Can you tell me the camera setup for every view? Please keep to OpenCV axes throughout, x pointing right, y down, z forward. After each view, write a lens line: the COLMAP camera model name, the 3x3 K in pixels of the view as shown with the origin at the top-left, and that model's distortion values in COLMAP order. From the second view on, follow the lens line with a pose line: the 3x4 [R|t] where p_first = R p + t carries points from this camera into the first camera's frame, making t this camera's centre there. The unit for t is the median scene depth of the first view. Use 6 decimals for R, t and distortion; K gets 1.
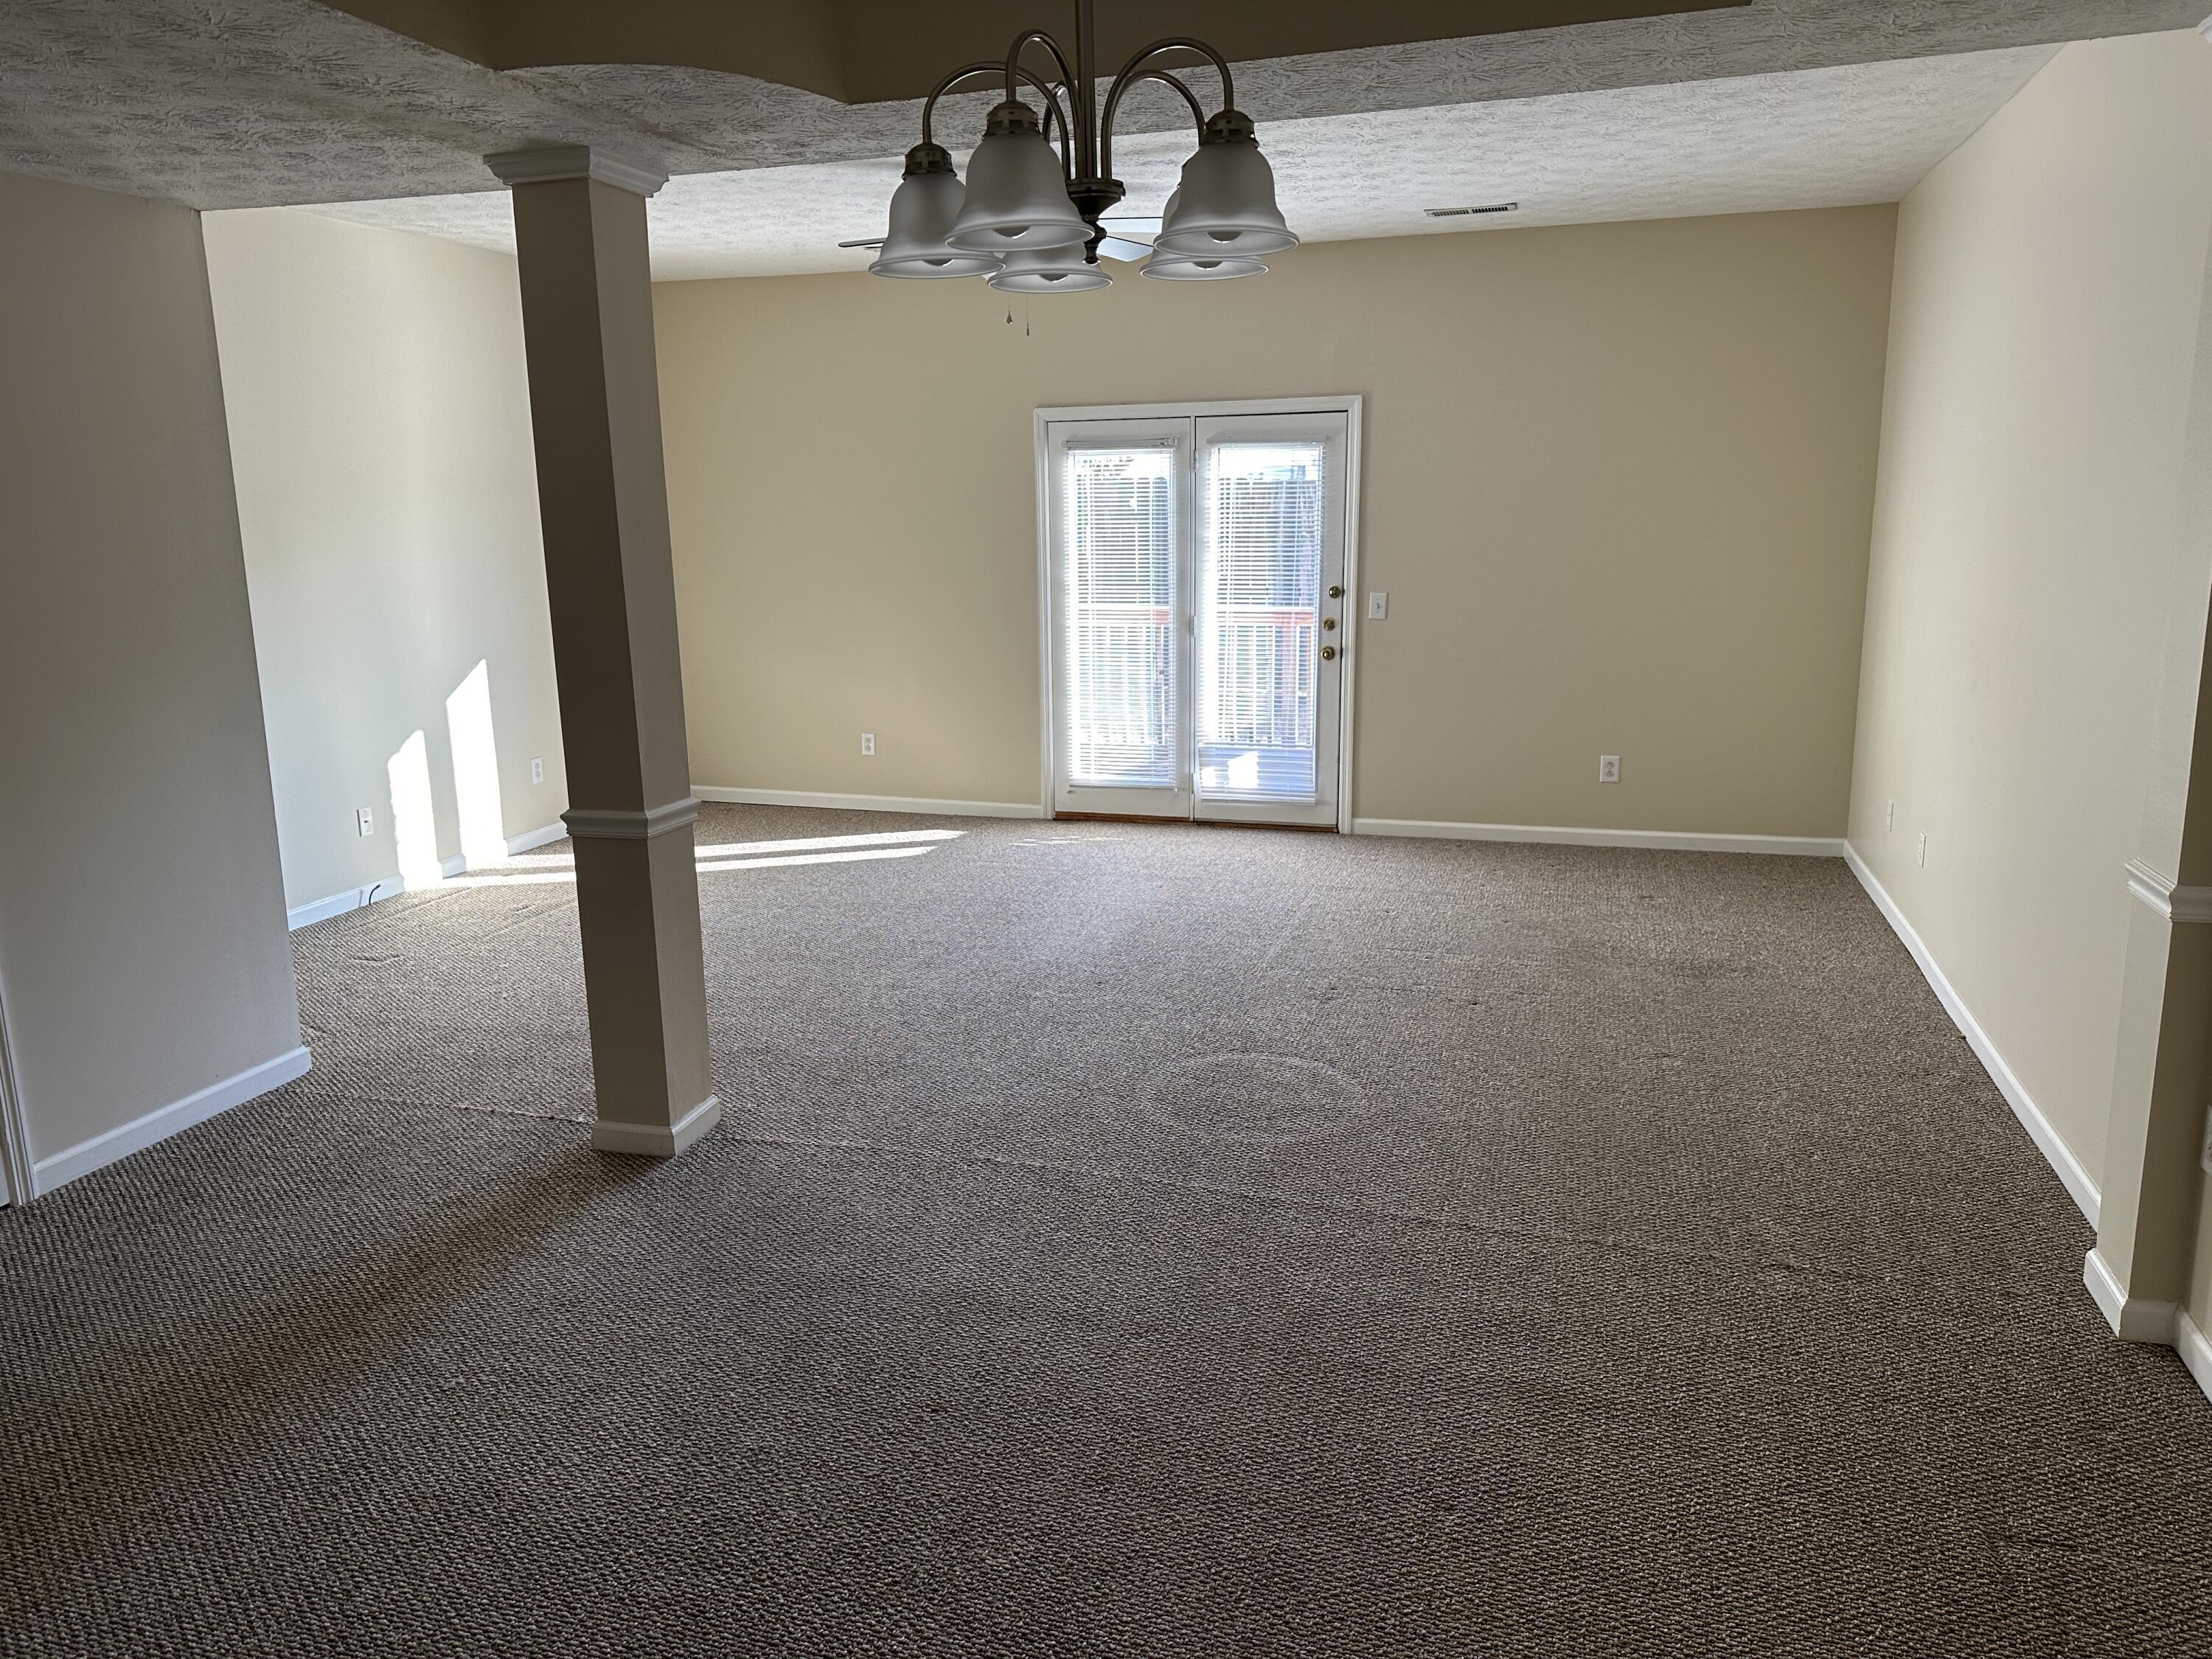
lens RADIAL K [[1549.1, 0, 1113.5], [0, 1549.1, 825.6], [0, 0, 1]] dist [0.069019, -0.075750]
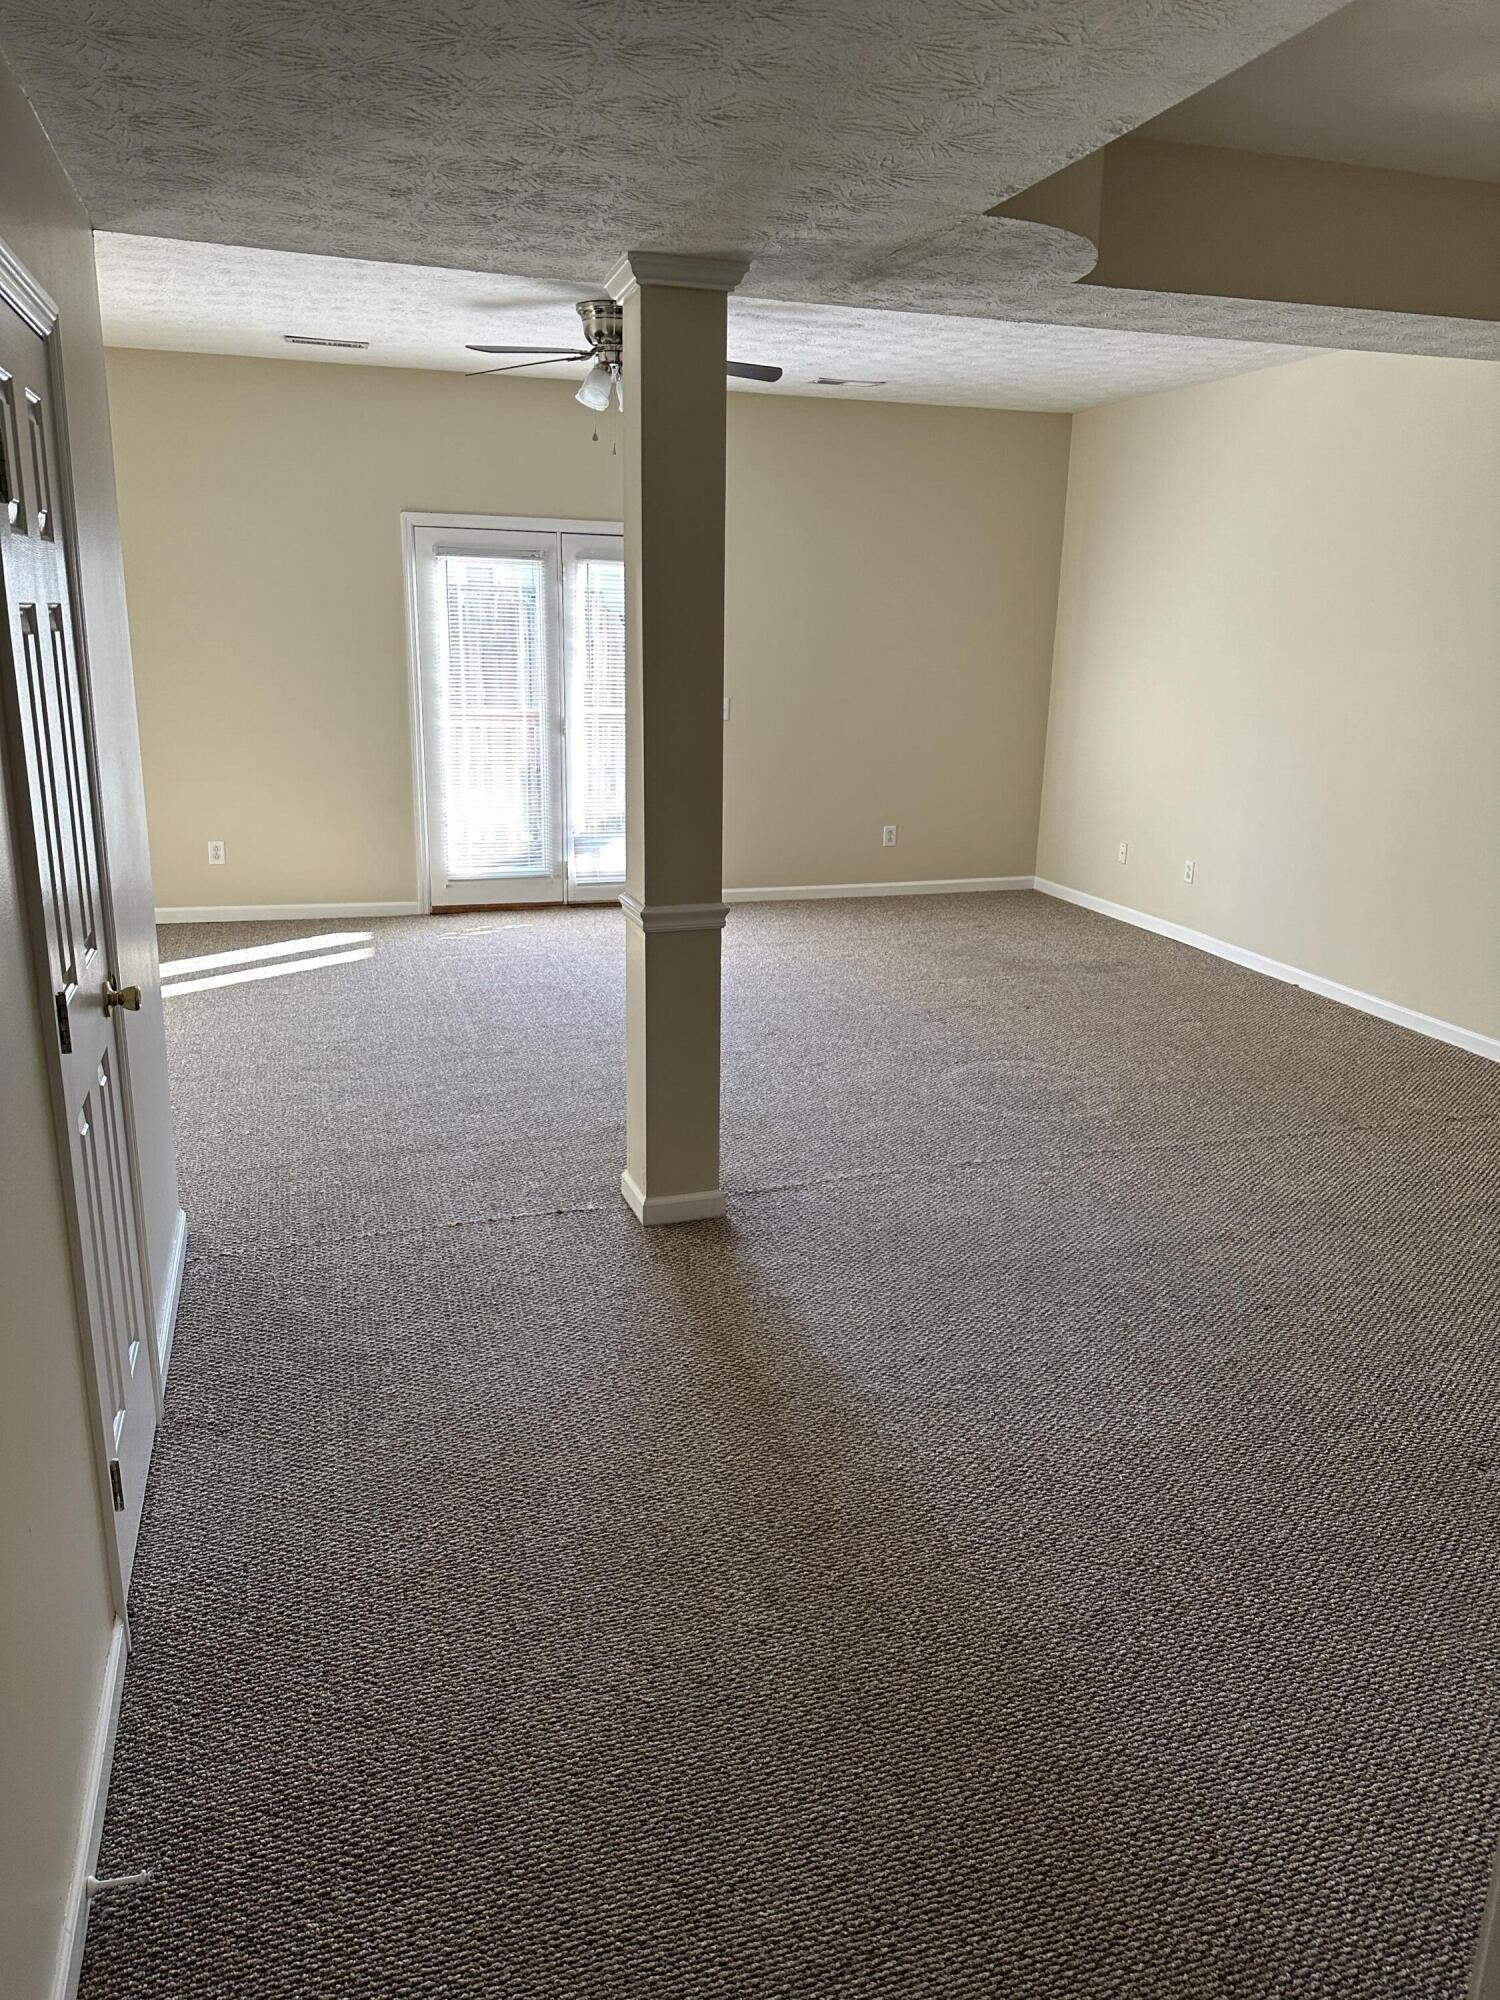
lens RADIAL K [[1400.7, 0, 767.2], [0, 1400.7, 993.9], [0, 0, 1]] dist [0.069019, -0.075750]
pose [[0.810711, -0.117387, 0.573558, -0.426162], [0.083508, 0.992861, 0.085167, -0.012913], [-0.579461, -0.021149, 0.814726, 0.098137]]
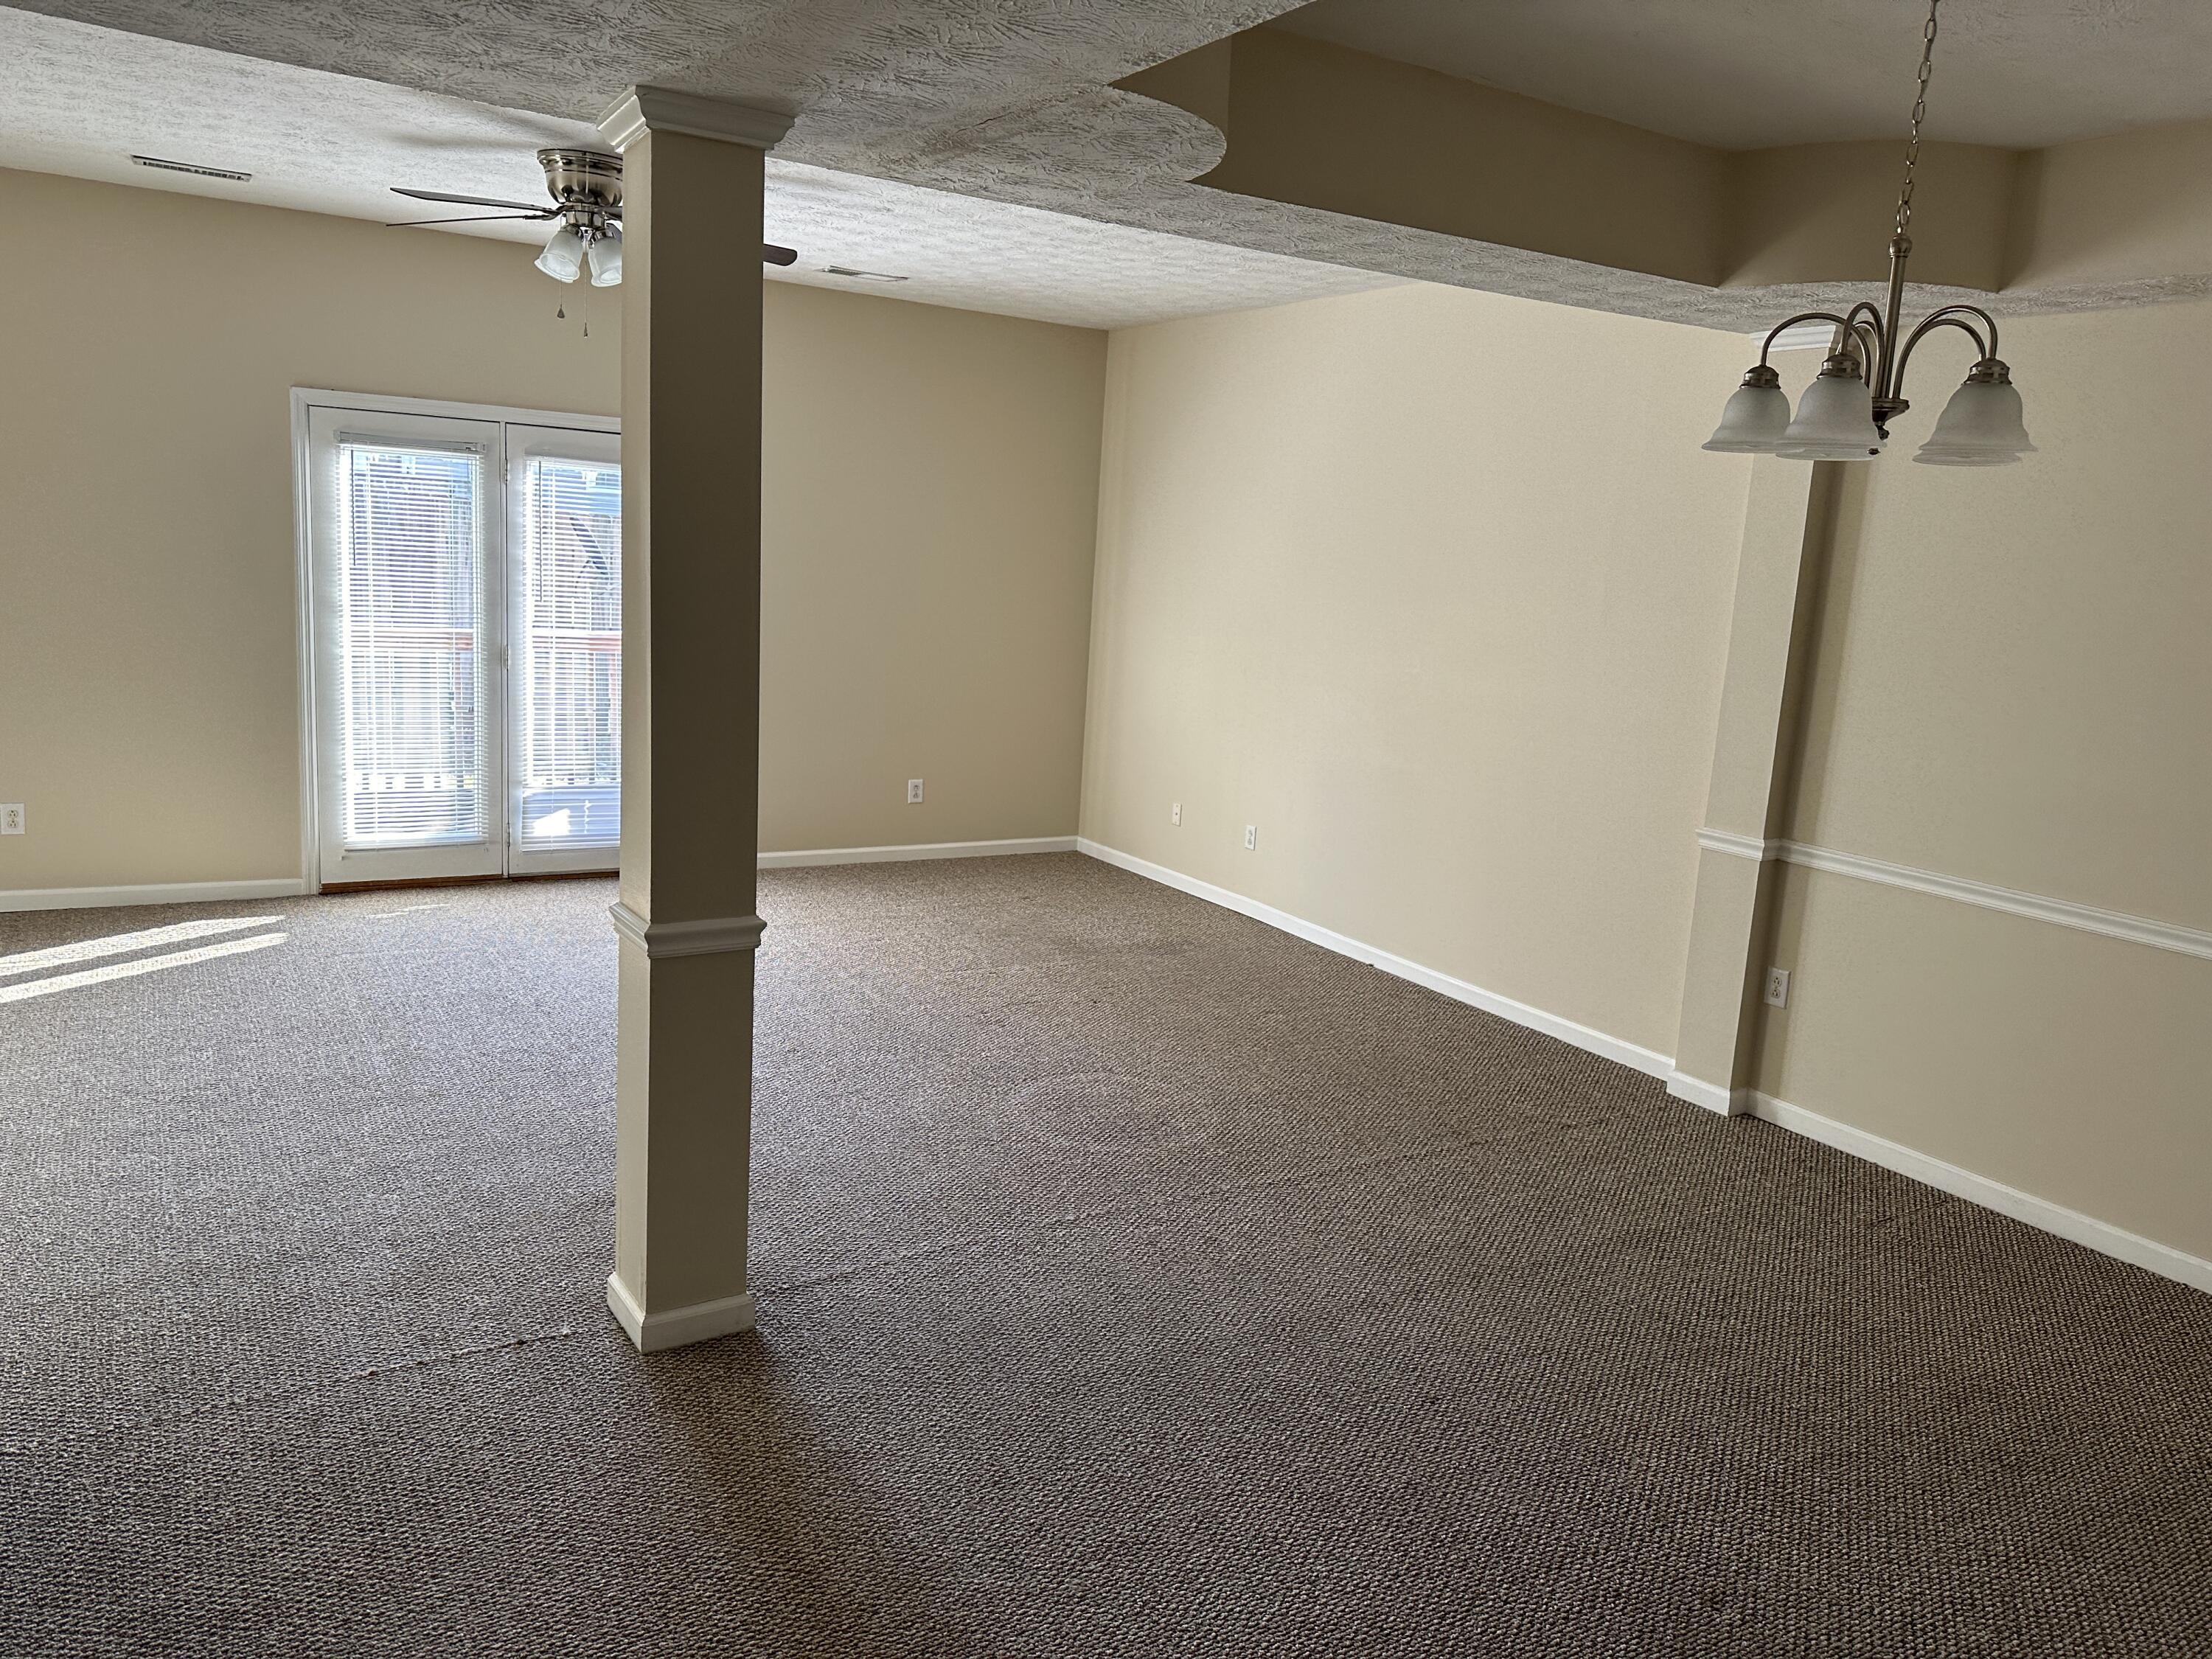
lens RADIAL K [[1549.1, 0, 1109.4], [0, 1549.1, 830.8], [0, 0, 1]] dist [0.069019, -0.075750]
pose [[0.652123, -0.079970, 0.753883, -0.405108], [0.081624, 0.996047, 0.035052, -0.033799], [-0.753706, 0.038677, 0.656073, 0.160481]]
